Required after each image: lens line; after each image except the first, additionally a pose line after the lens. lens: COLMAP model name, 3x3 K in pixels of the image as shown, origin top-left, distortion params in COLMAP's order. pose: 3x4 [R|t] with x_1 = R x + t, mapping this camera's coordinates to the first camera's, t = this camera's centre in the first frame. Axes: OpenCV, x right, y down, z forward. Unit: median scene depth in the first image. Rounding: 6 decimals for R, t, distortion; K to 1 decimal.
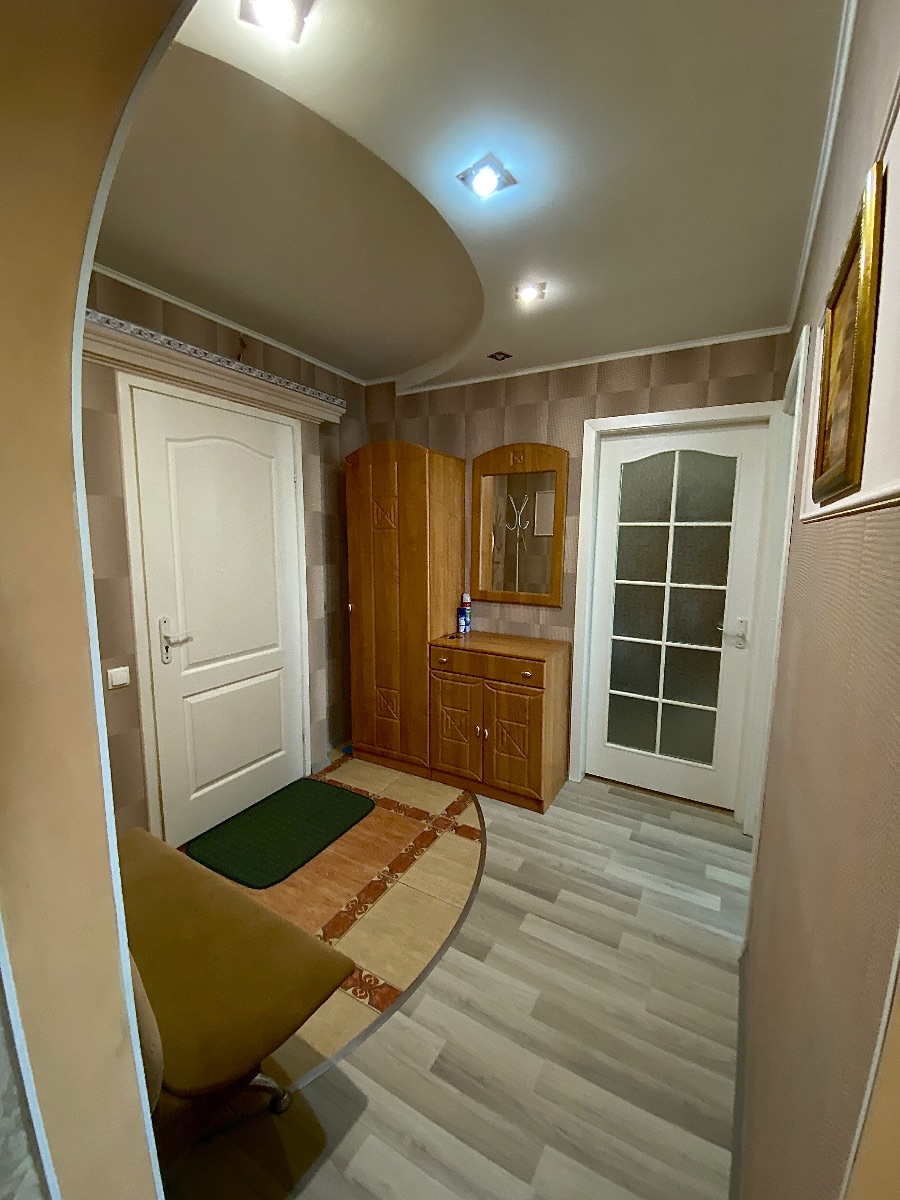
lens RADIAL K [[494.9, 0, 450.0], [0, 494.9, 600.0], [0, 0, 1]] dist [0.026715, -0.018883]
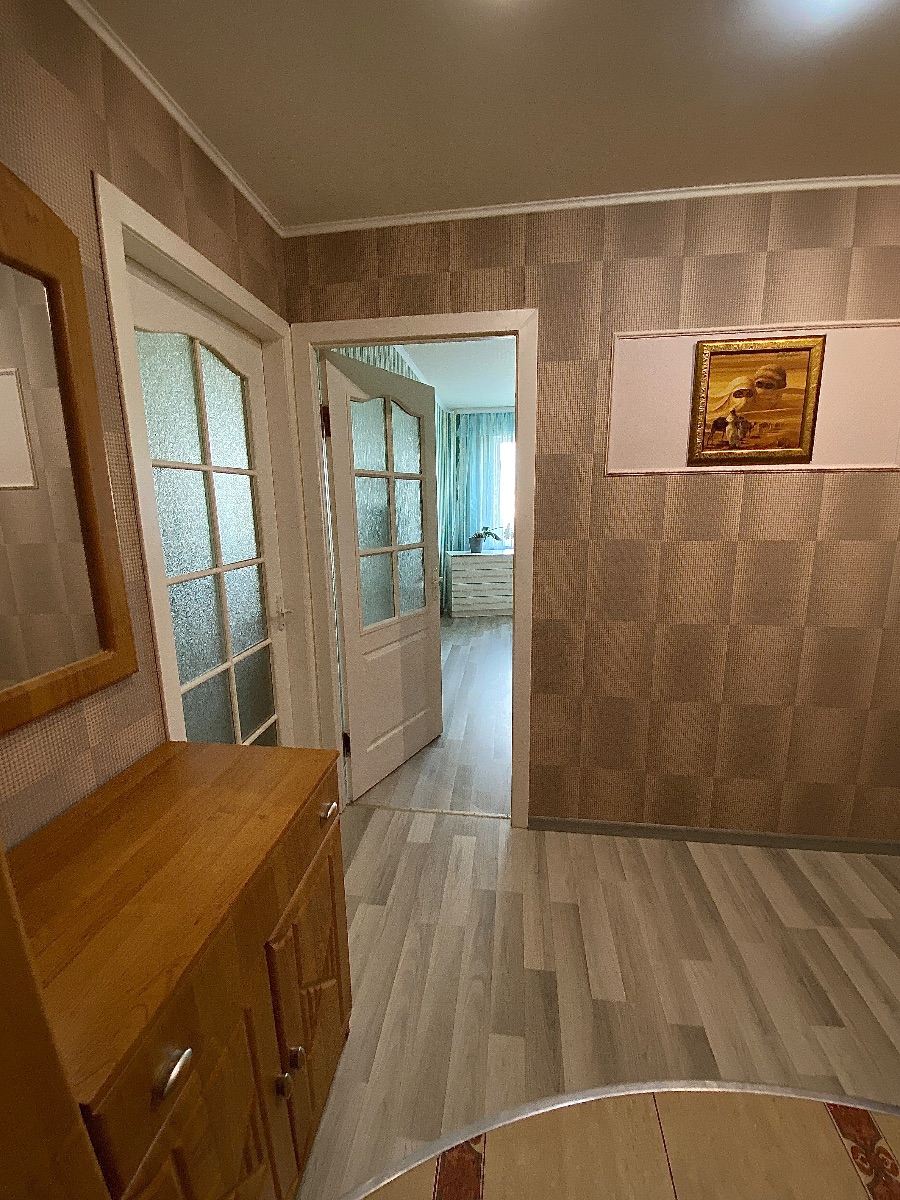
lens RADIAL K [[494.9, 0, 450.0], [0, 494.9, 600.0], [0, 0, 1]] dist [0.026715, -0.018883]
pose [[-0.397763, -0.189650, 0.897673, -0.315133], [0.130432, 0.956777, 0.259932, -0.160866], [-0.908170, 0.220477, -0.355834, 1.329912]]
